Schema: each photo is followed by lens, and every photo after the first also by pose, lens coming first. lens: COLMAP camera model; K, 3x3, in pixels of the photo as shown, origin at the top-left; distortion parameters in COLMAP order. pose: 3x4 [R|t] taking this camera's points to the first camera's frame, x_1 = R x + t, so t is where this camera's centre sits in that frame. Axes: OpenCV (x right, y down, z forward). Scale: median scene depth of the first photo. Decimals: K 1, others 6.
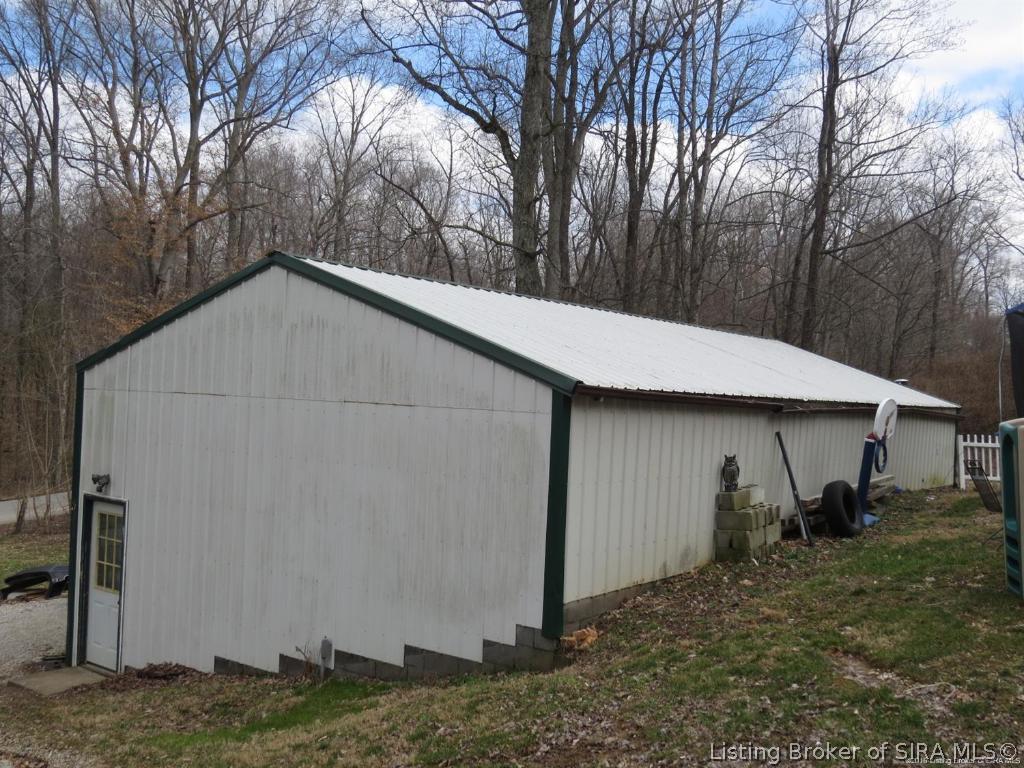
lens RADIAL K [[1048.1, 0, 510.1], [0, 1048.1, 379.6], [0, 0, 1]] dist [-0.040319, 0.000000]
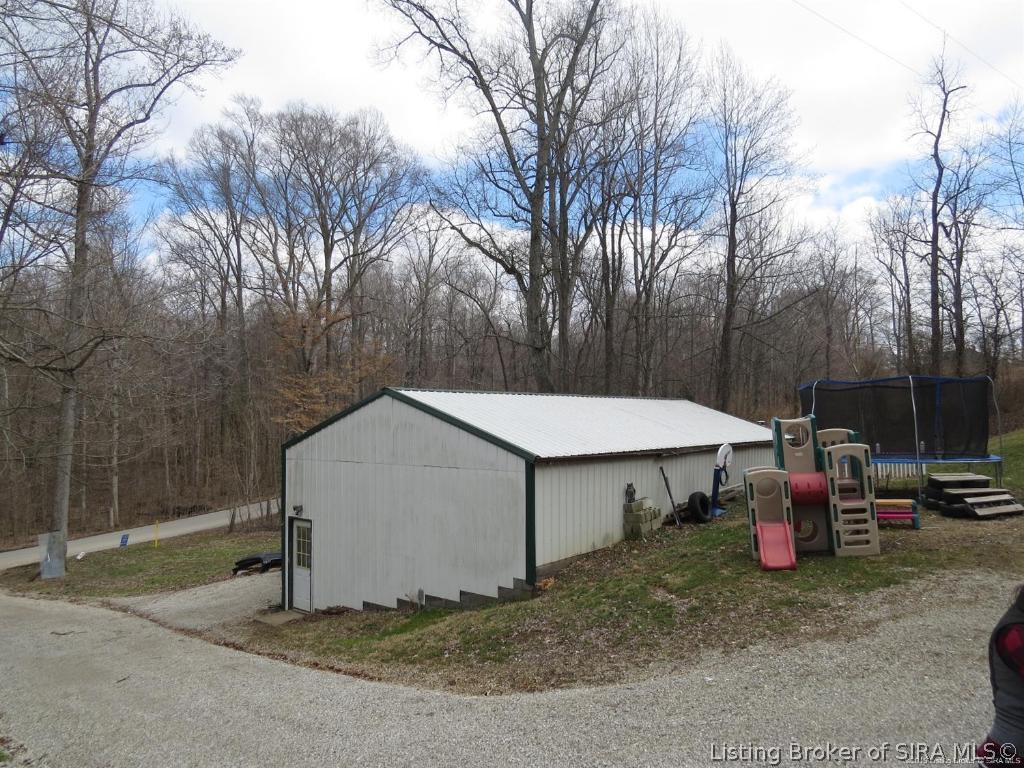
lens RADIAL K [[733.4, 0, 510.2], [0, 733.4, 380.3], [0, 0, 1]] dist [-0.029418, 0.012147]
pose [[0.997401, -0.050632, -0.051252, 0.064977], [0.048816, 0.998156, -0.036081, -0.066809], [0.052985, 0.033485, 0.998034, -0.293868]]
